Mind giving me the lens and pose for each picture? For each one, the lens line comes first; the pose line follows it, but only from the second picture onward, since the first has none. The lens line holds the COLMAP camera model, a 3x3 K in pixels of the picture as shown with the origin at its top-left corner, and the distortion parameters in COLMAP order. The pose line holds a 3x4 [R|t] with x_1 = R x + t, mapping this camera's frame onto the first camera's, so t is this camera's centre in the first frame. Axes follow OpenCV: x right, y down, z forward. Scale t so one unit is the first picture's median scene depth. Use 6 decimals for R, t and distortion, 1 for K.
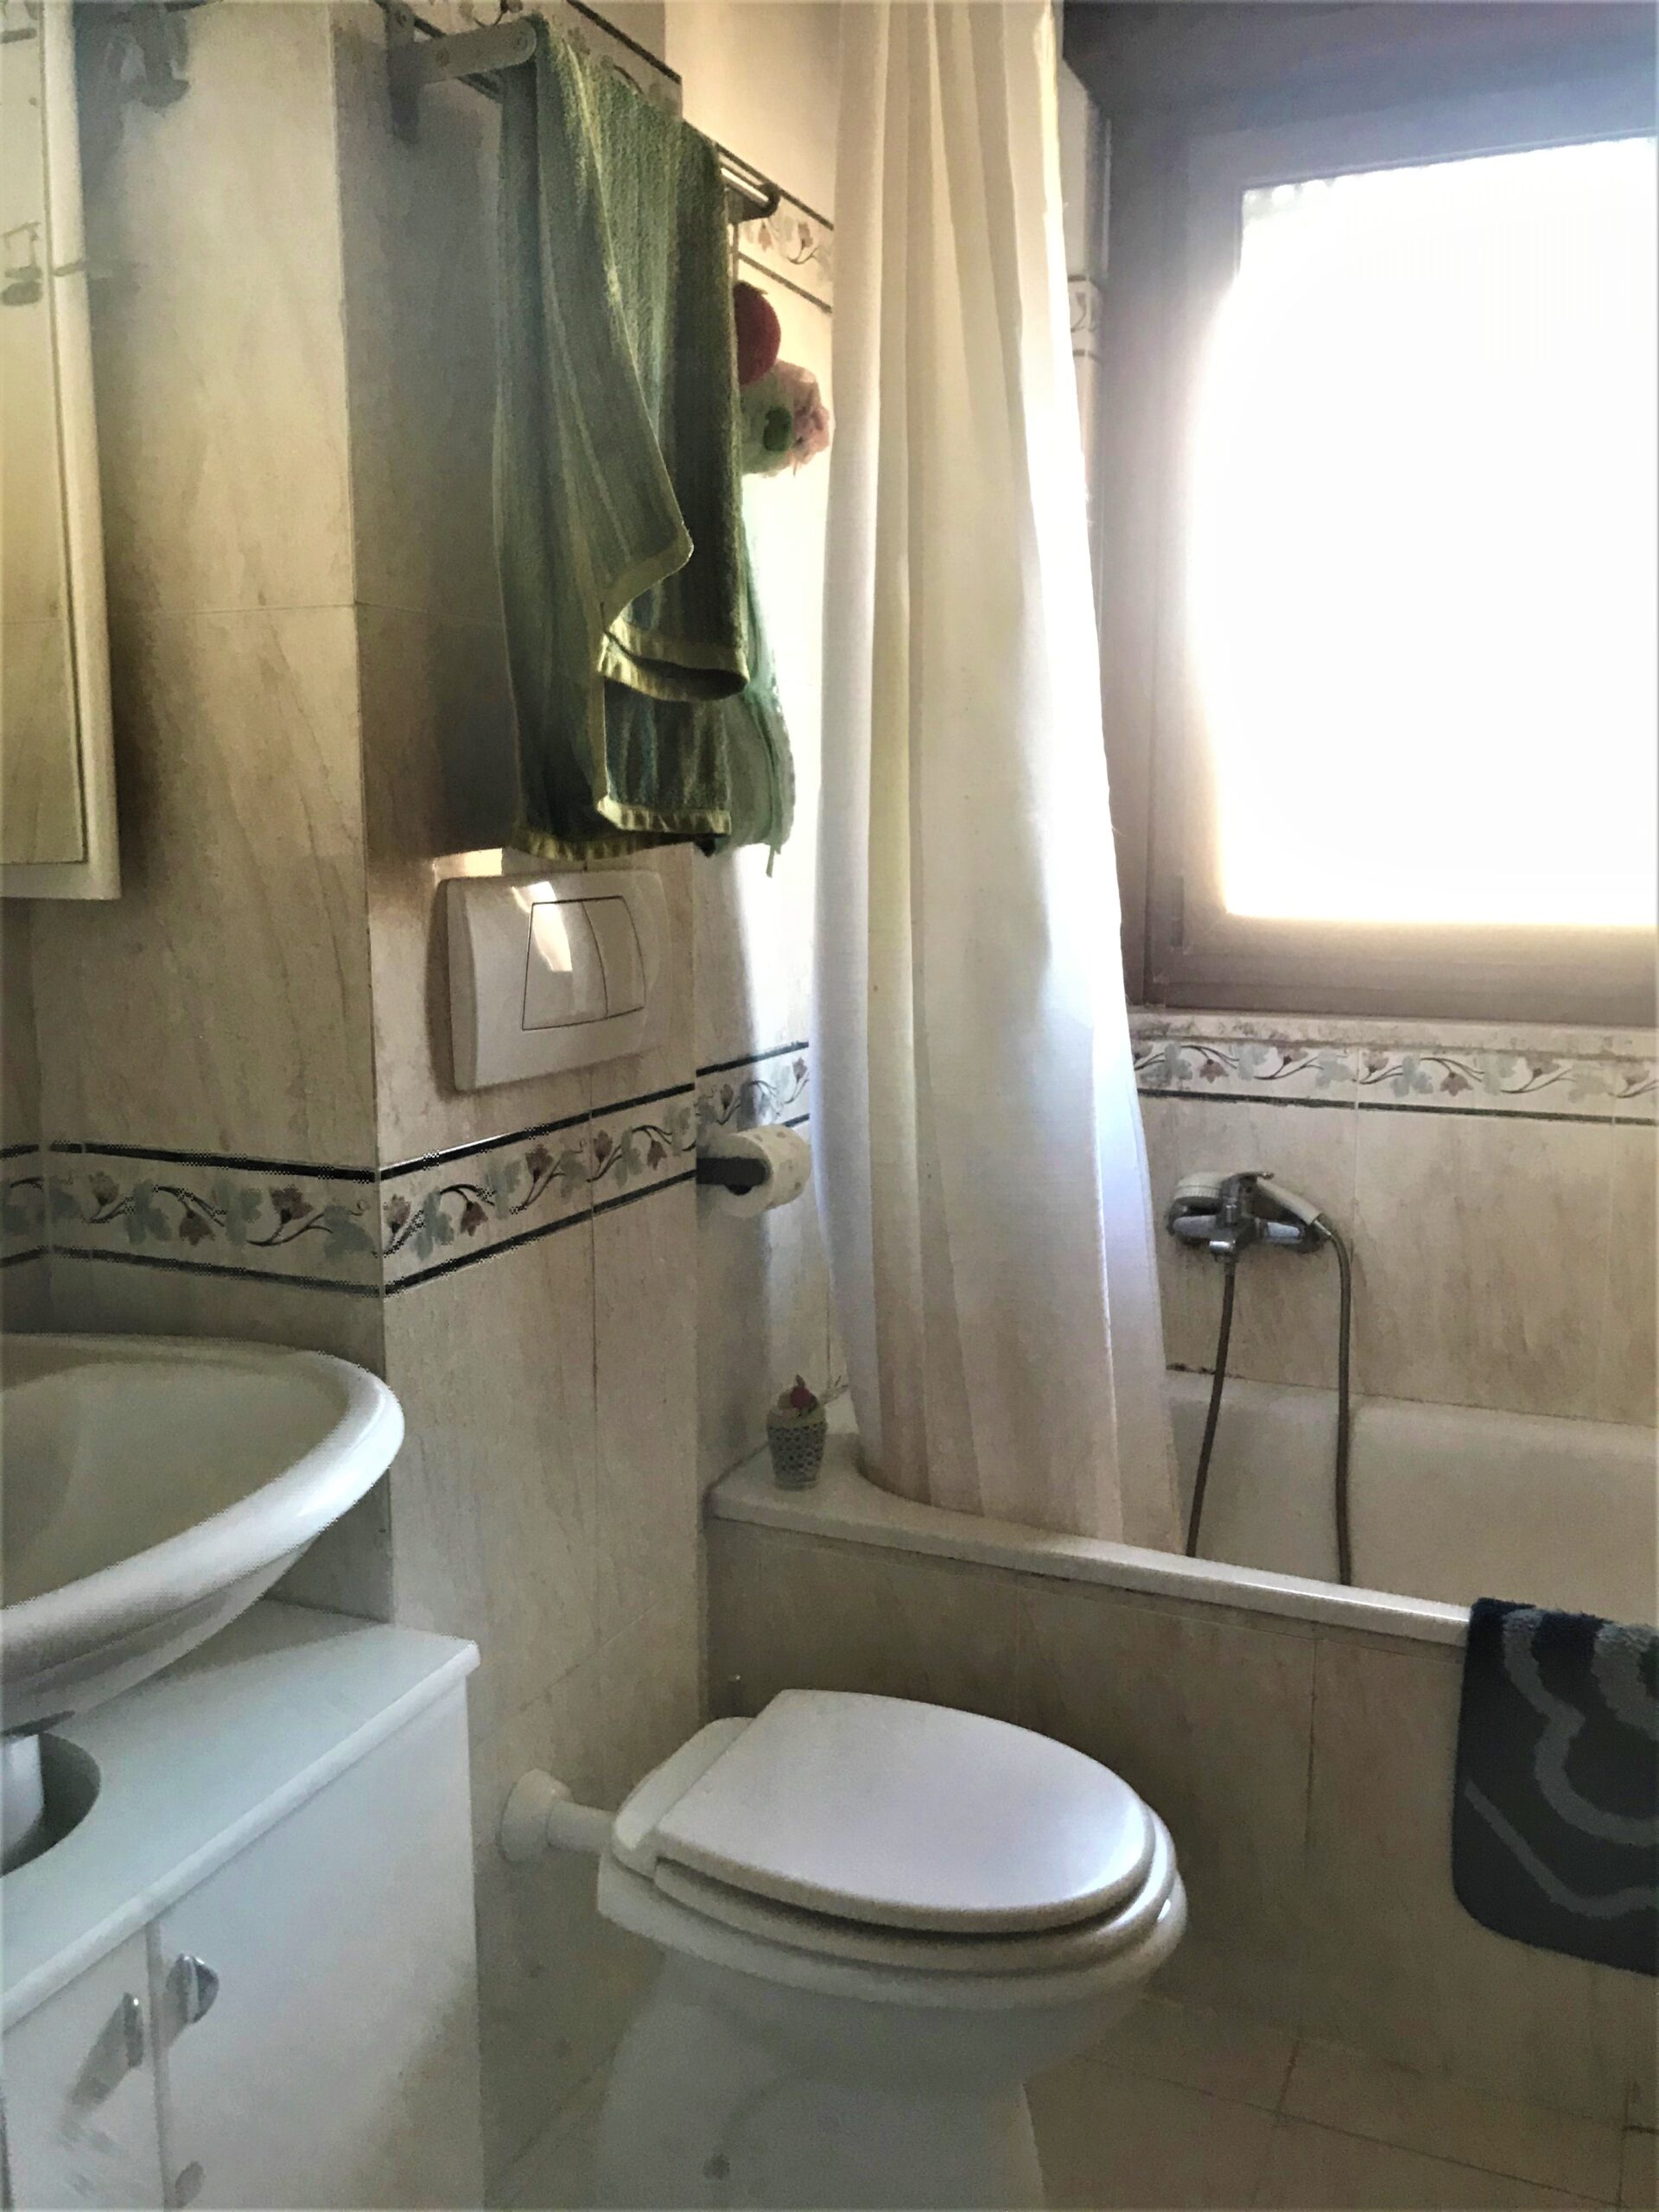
lens RADIAL K [[1836.9, 0, 827.9], [0, 1836.9, 1104.0], [0, 0, 1]] dist [0.051054, -0.070612]
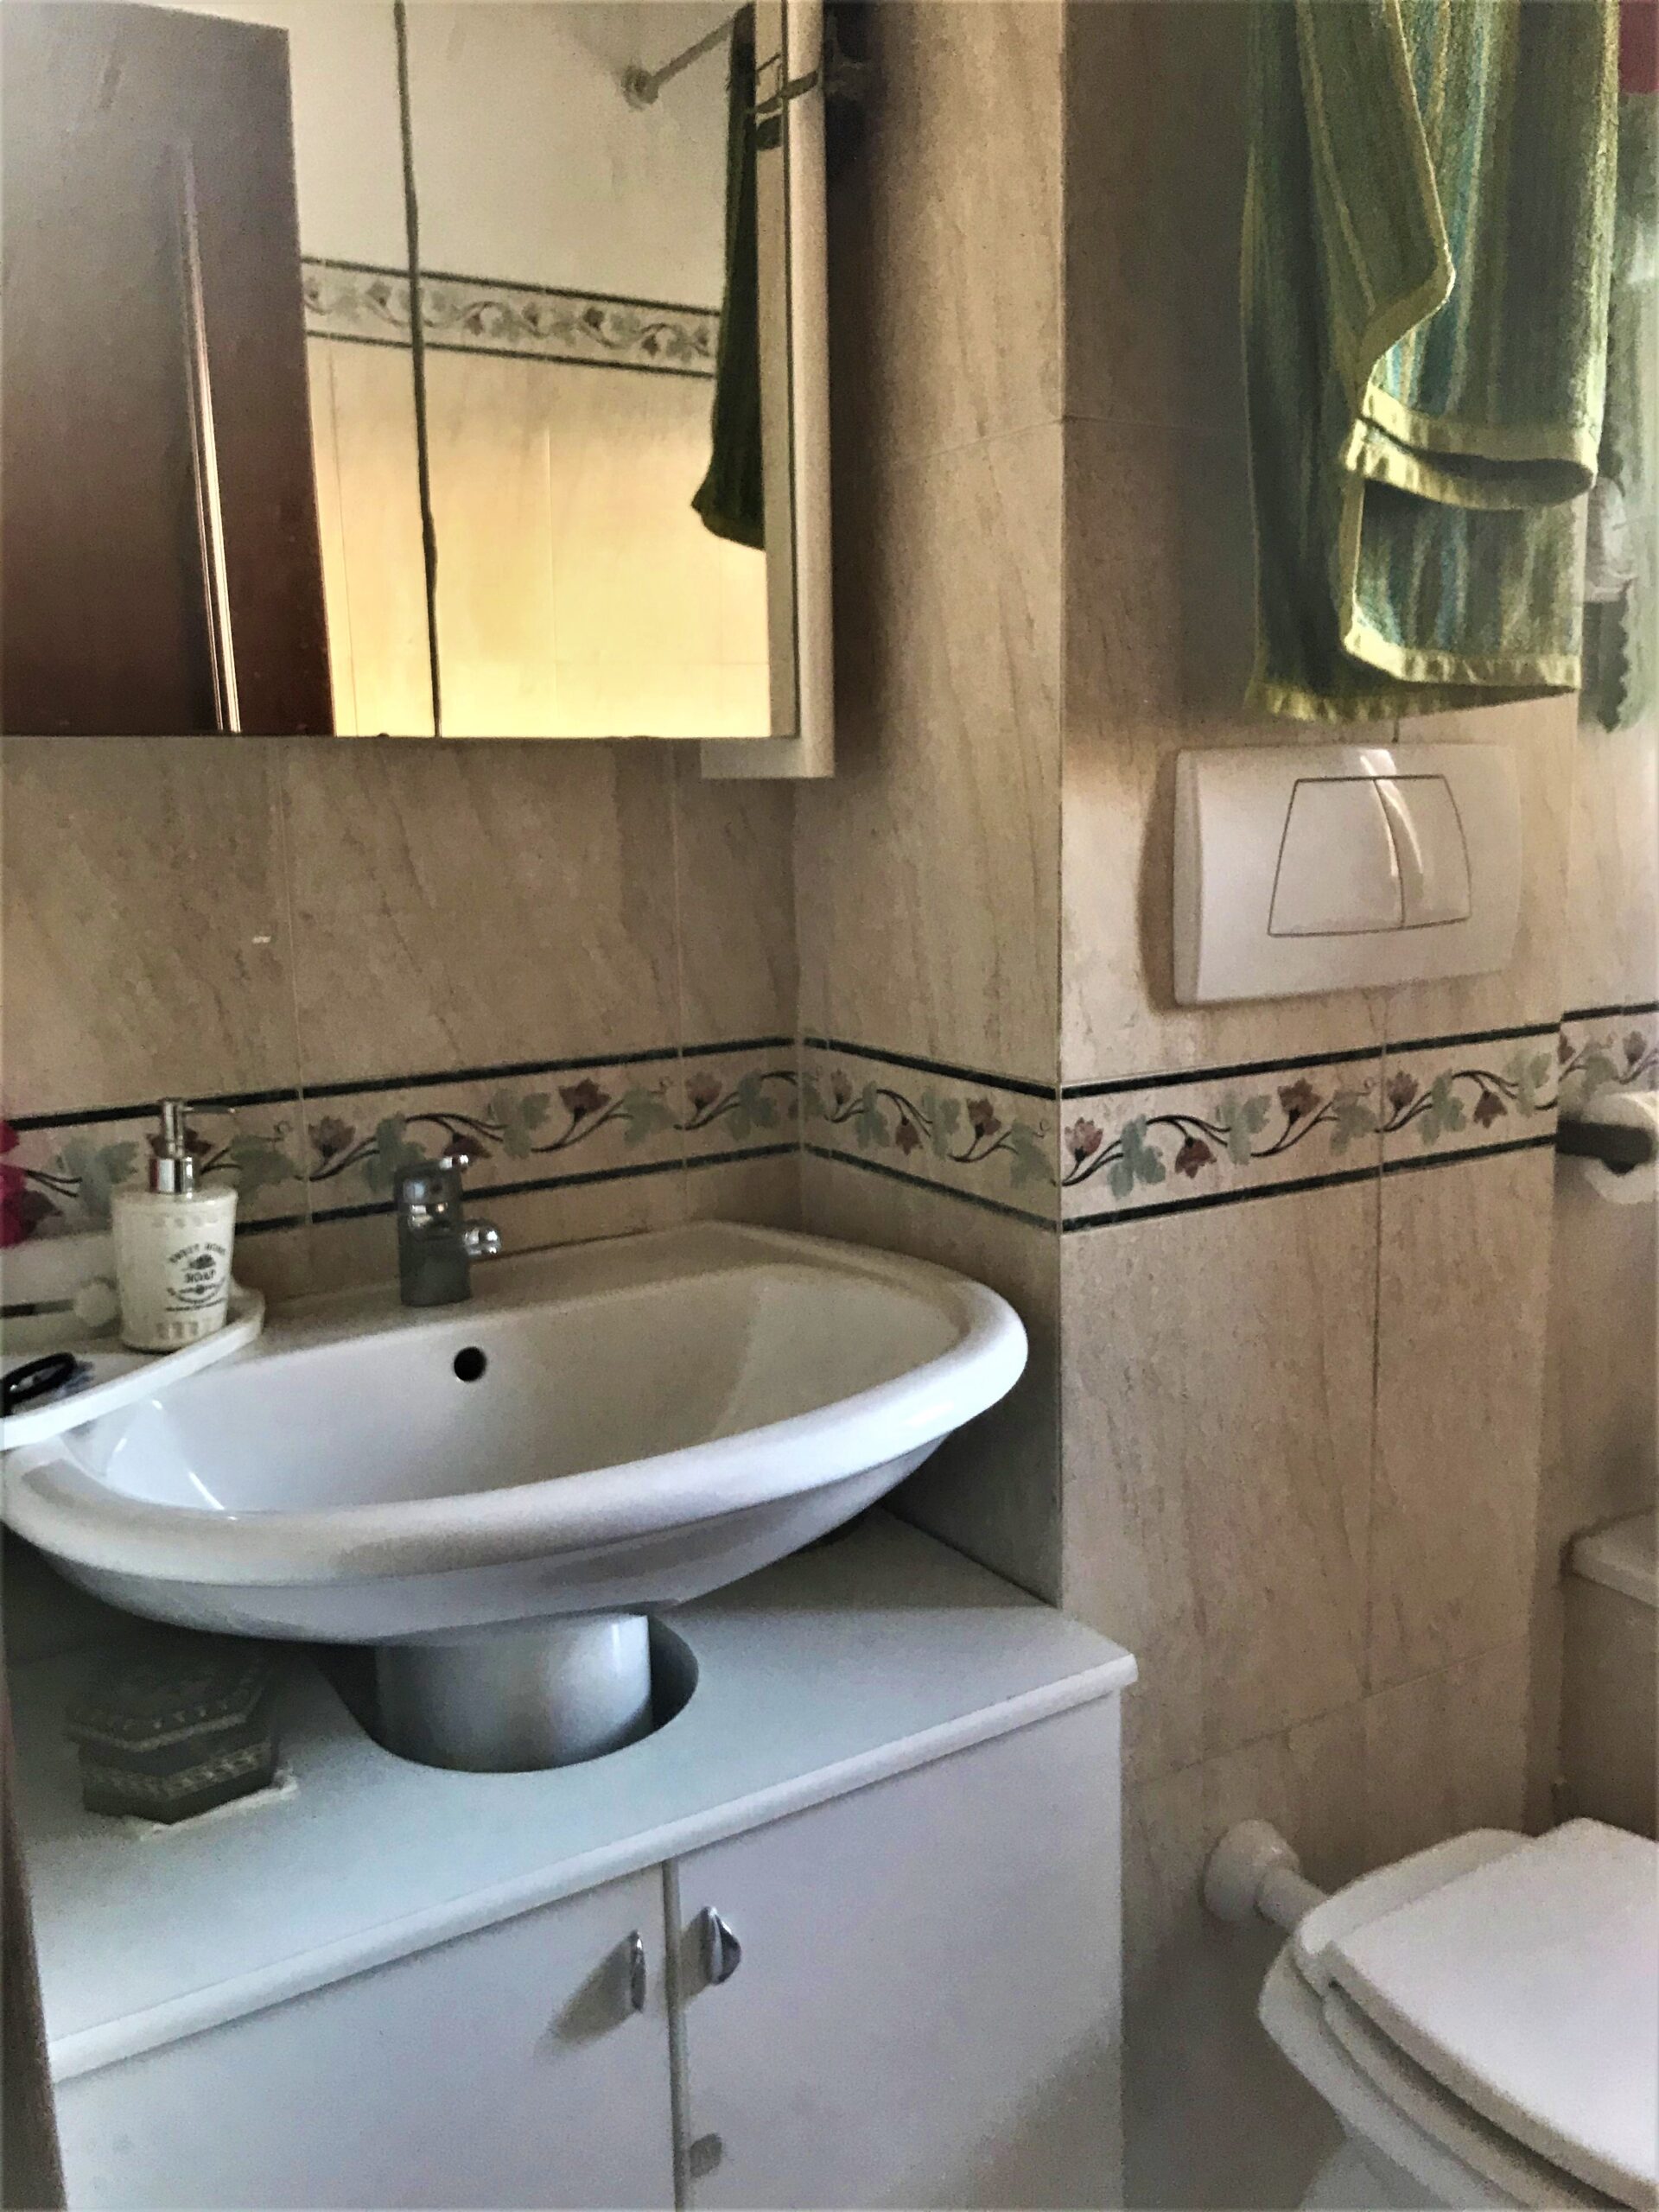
lens RADIAL K [[1836.9, 0, 821.6], [0, 1836.9, 1097.0], [0, 0, 1]] dist [0.051054, -0.070612]
pose [[0.820781, 0.083047, -0.565174, 0.142931], [-0.072676, 0.996517, 0.040886, 0.012666], [0.566601, 0.007516, 0.823958, 0.212016]]
